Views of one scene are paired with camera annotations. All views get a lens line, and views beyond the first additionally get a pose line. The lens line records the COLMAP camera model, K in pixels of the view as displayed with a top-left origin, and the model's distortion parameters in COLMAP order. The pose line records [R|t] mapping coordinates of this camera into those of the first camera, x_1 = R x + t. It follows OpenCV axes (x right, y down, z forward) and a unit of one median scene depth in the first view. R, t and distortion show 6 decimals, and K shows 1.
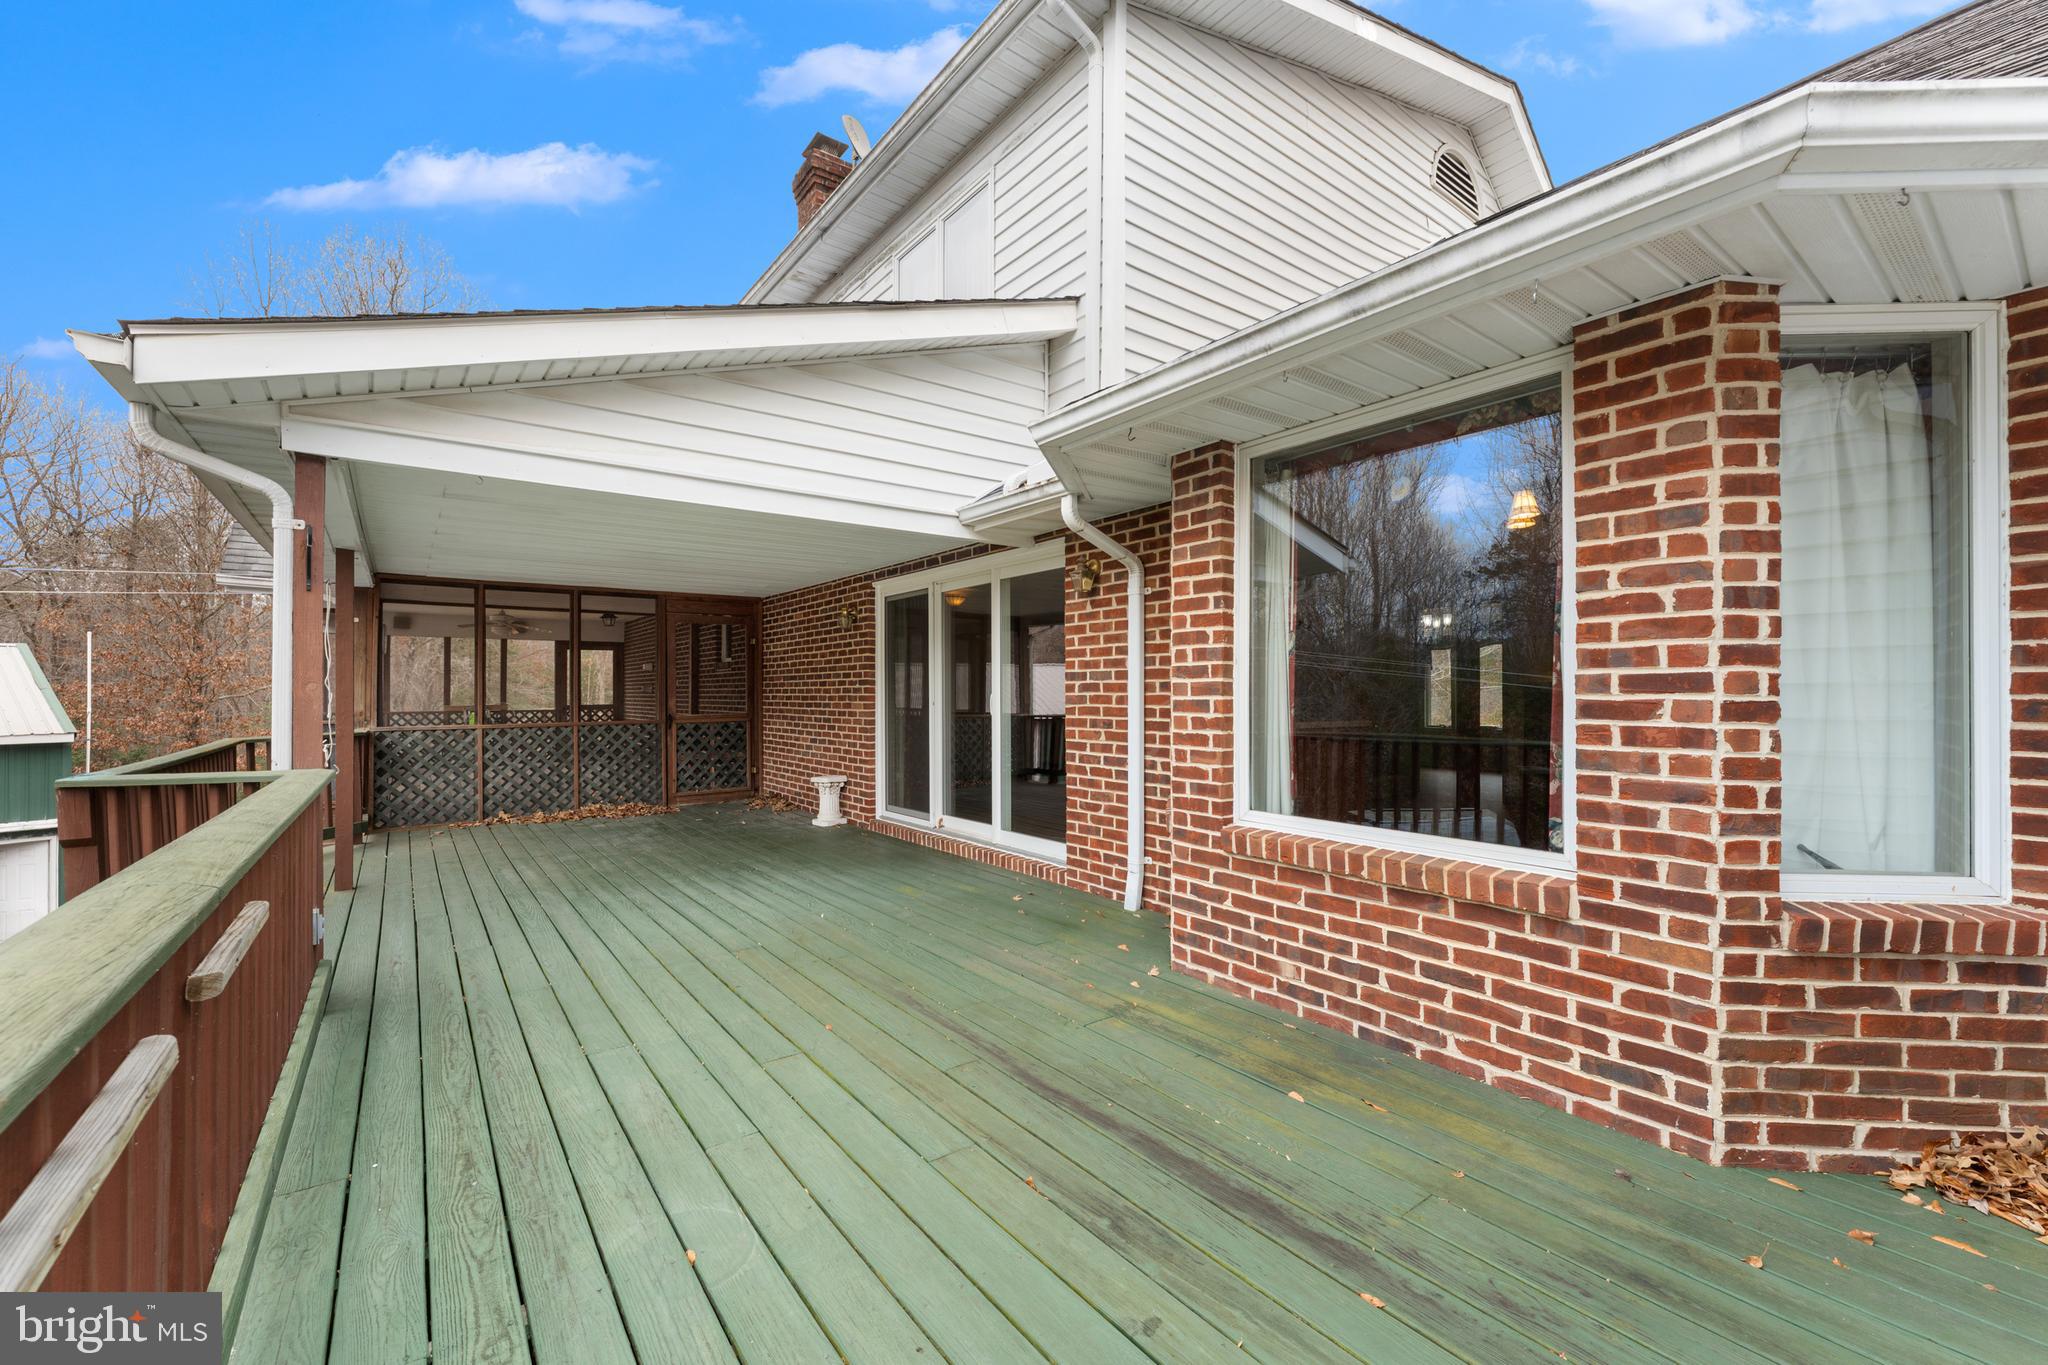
lens RADIAL K [[821.4, 0, 1029.7], [0, 821.4, 686.2], [0, 0, 1]] dist [-0.001312, -0.000087]
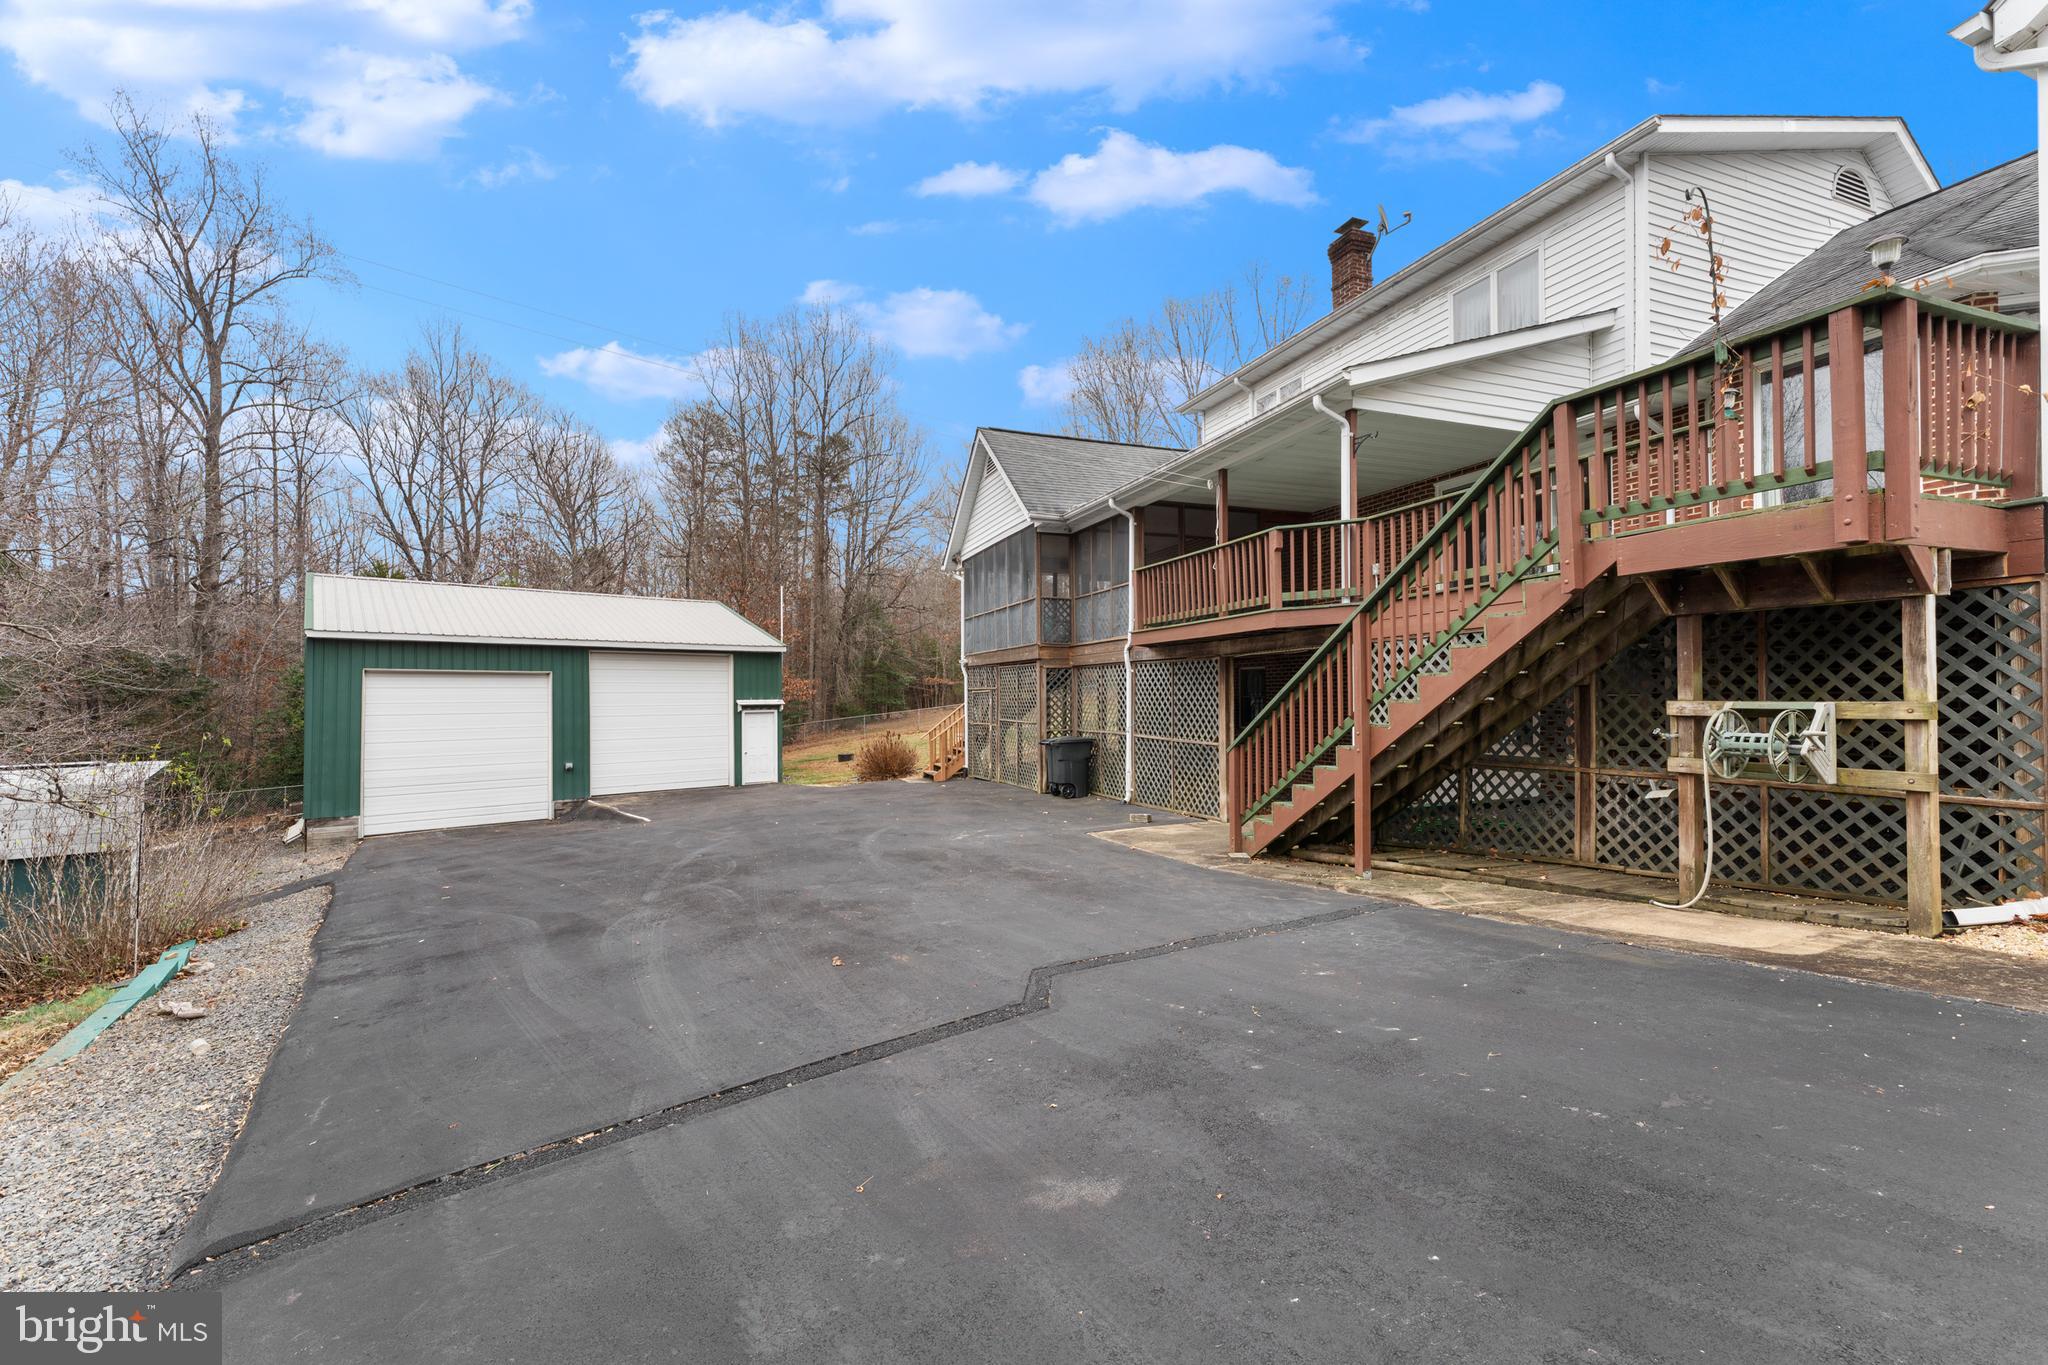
lens RADIAL K [[821.4, 0, 1020.0], [0, 821.4, 696.3], [0, 0, 1]] dist [-0.001312, -0.000087]
pose [[0.956807, -0.006423, -0.290652, -0.887292], [0.010115, 0.999886, 0.011201, 0.498502], [0.290547, -0.013658, 0.956763, -1.560018]]
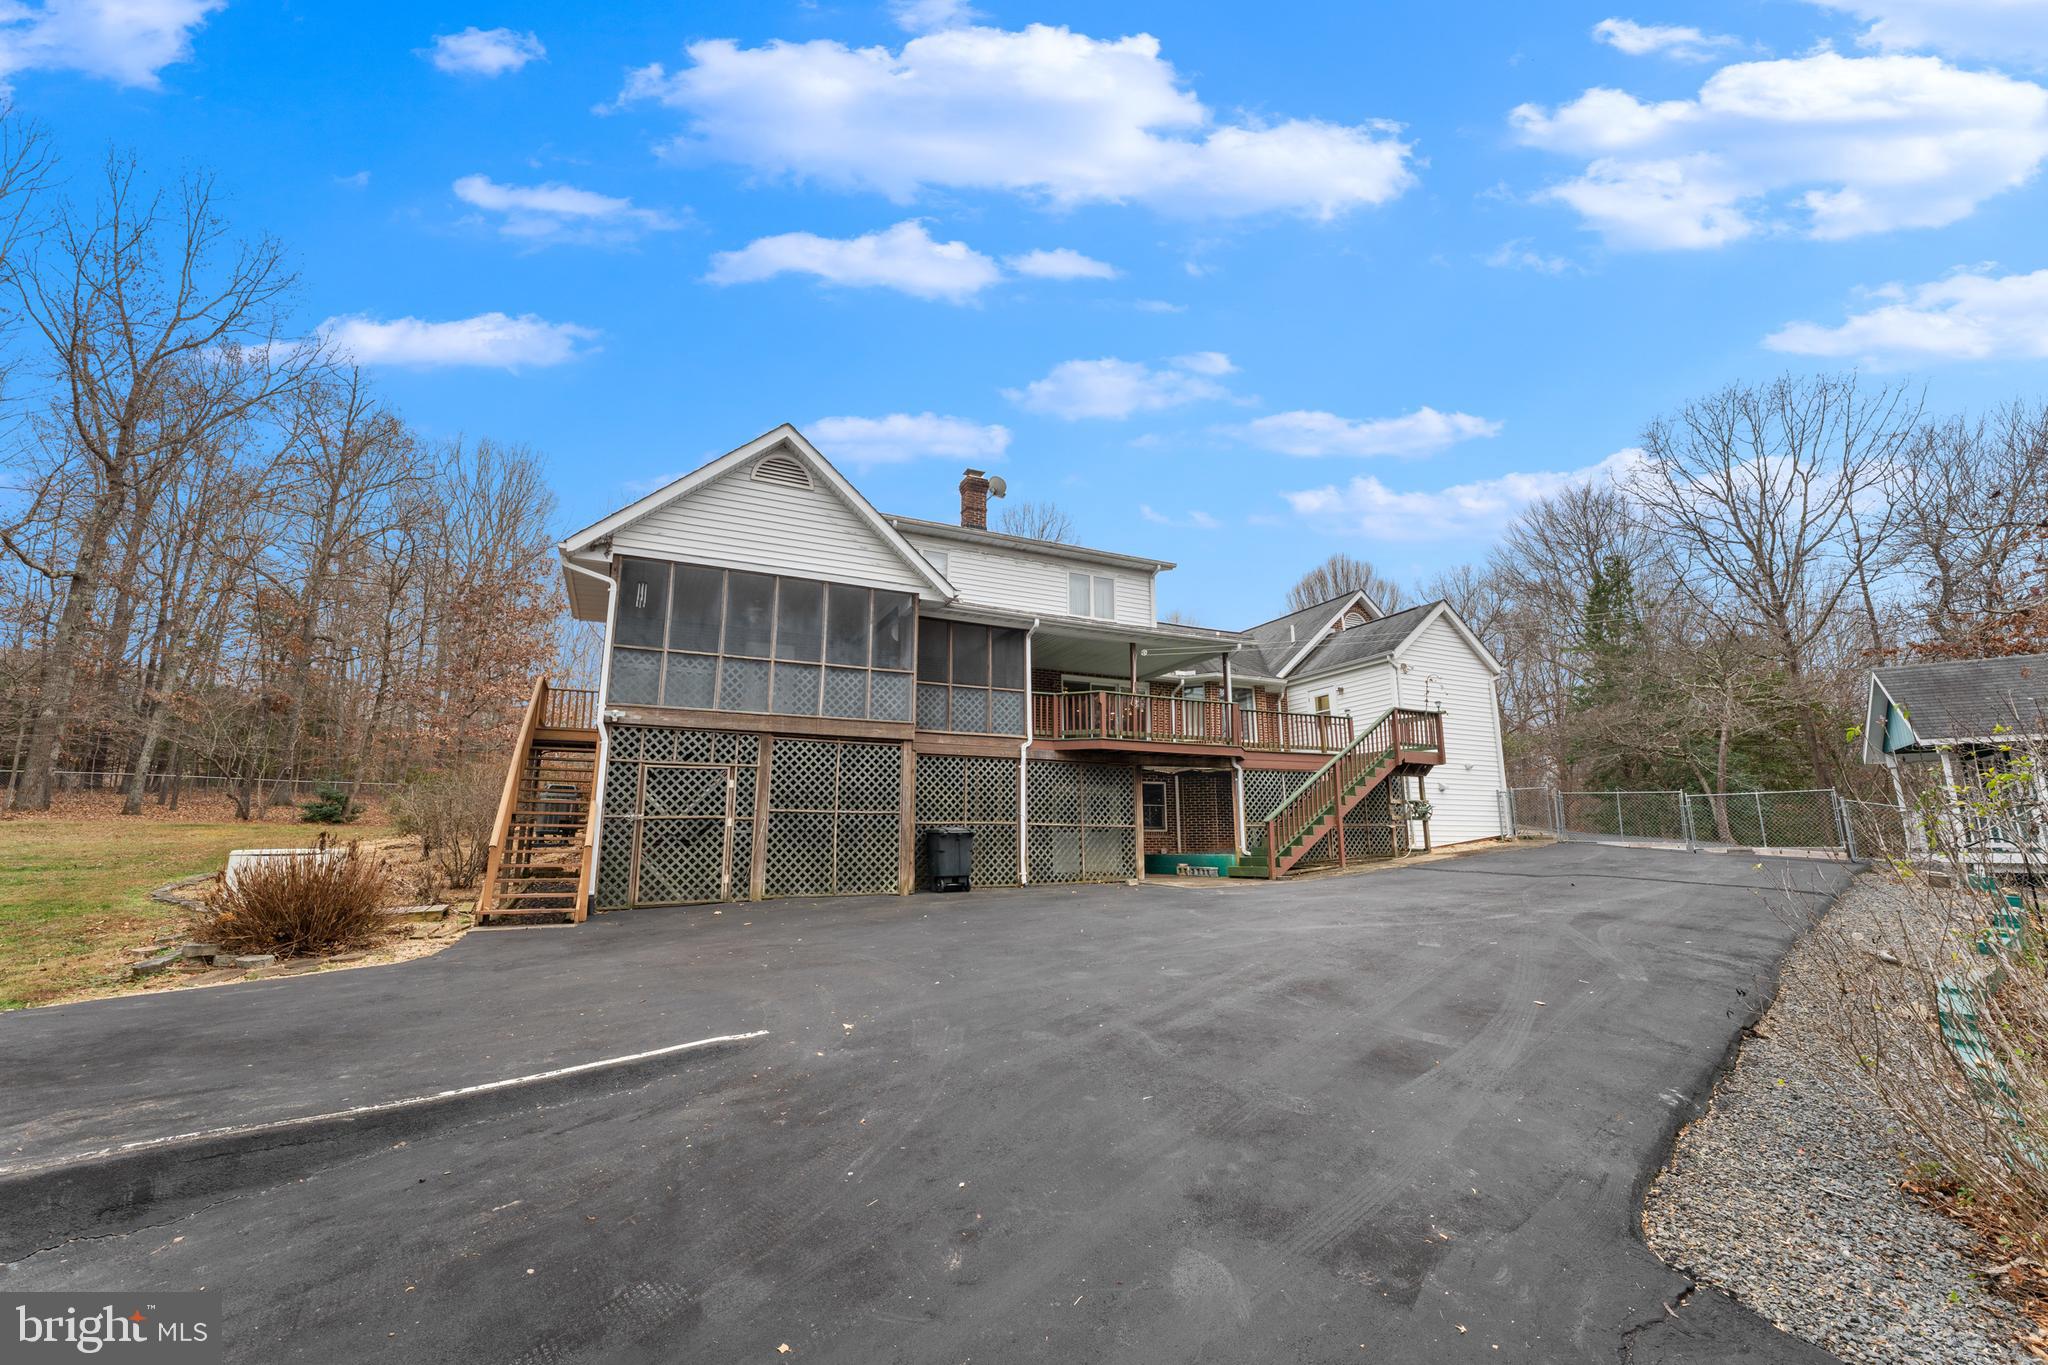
lens RADIAL K [[821.4, 0, 1031.5], [0, 821.4, 688.4], [0, 0, 1]] dist [-0.001312, -0.000087]
pose [[0.206428, 0.183015, 0.961193, -4.980675], [-0.008411, 0.982647, -0.185293, 0.769858], [-0.978426, 0.030166, 0.204386, 0.855585]]
